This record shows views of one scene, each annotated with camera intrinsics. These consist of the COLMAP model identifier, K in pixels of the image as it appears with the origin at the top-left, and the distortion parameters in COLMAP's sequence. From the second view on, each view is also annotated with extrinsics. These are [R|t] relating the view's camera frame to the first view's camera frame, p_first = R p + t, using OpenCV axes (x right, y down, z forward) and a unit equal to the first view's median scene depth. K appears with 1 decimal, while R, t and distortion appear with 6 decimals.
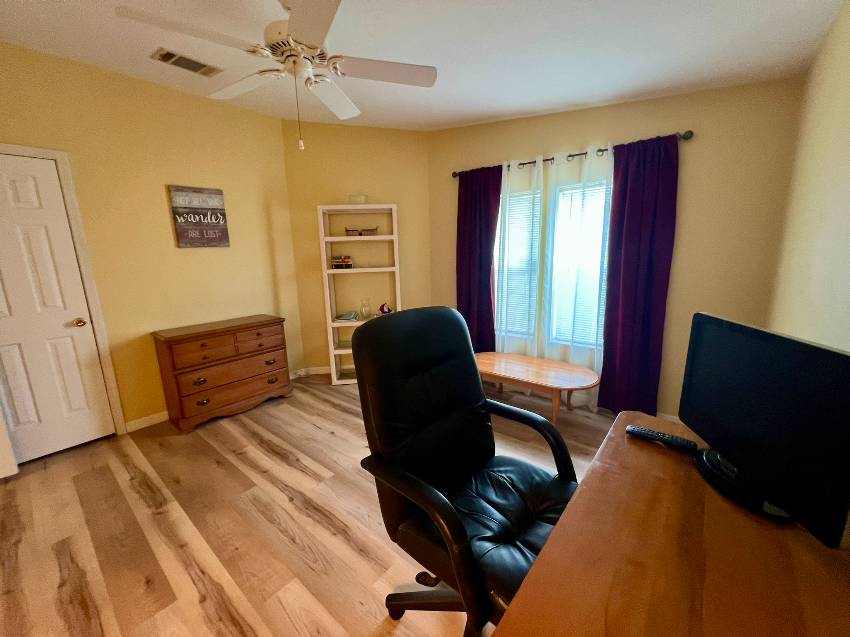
lens RADIAL K [[343.0, 0, 423.0], [0, 343.0, 317.0], [0, 0, 1]] dist [0.000104, 0.000427]
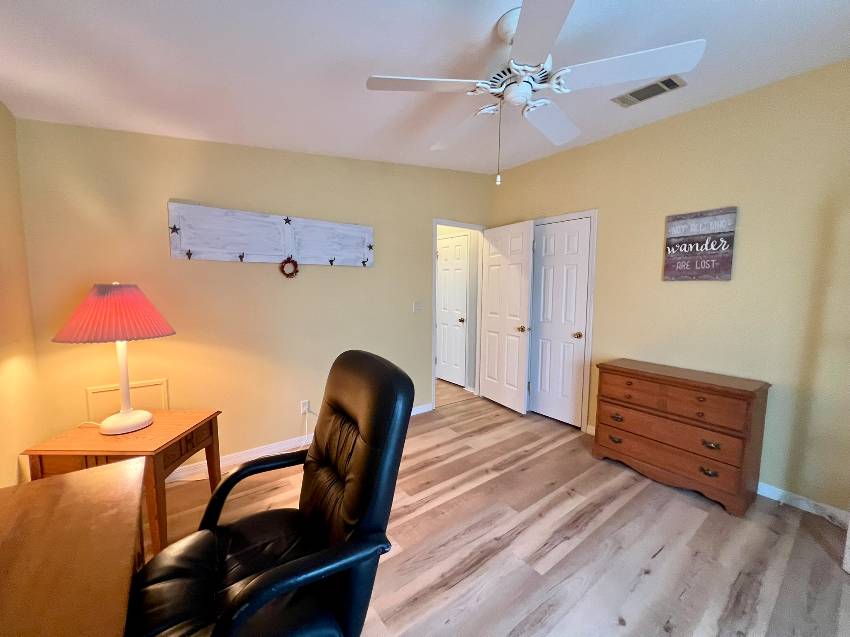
lens RADIAL K [[343.0, 0, 423.0], [0, 343.0, 317.0], [0, 0, 1]] dist [0.000104, 0.000427]
pose [[-0.223194, 0.117325, -0.967688, 0.382736], [-0.191575, 0.968090, 0.161560, -0.140333], [0.955763, 0.221444, -0.193595, 0.612598]]
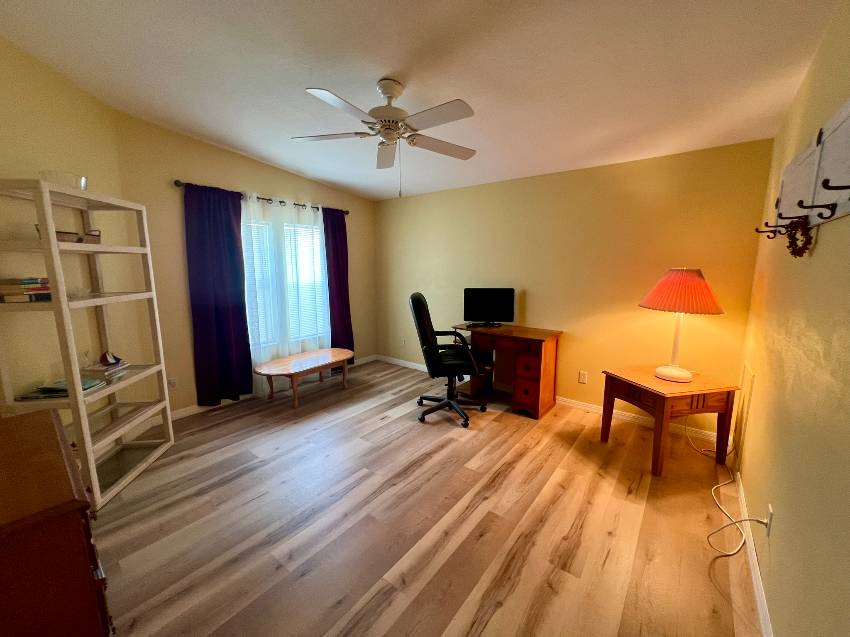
lens RADIAL K [[343.0, 0, 423.0], [0, 343.0, 317.0], [0, 0, 1]] dist [0.000104, 0.000427]
pose [[-0.022438, -0.124520, 0.991963, -1.042765], [0.192235, 0.973160, 0.126508, -0.096235], [-0.981092, 0.193529, 0.002101, 0.574842]]
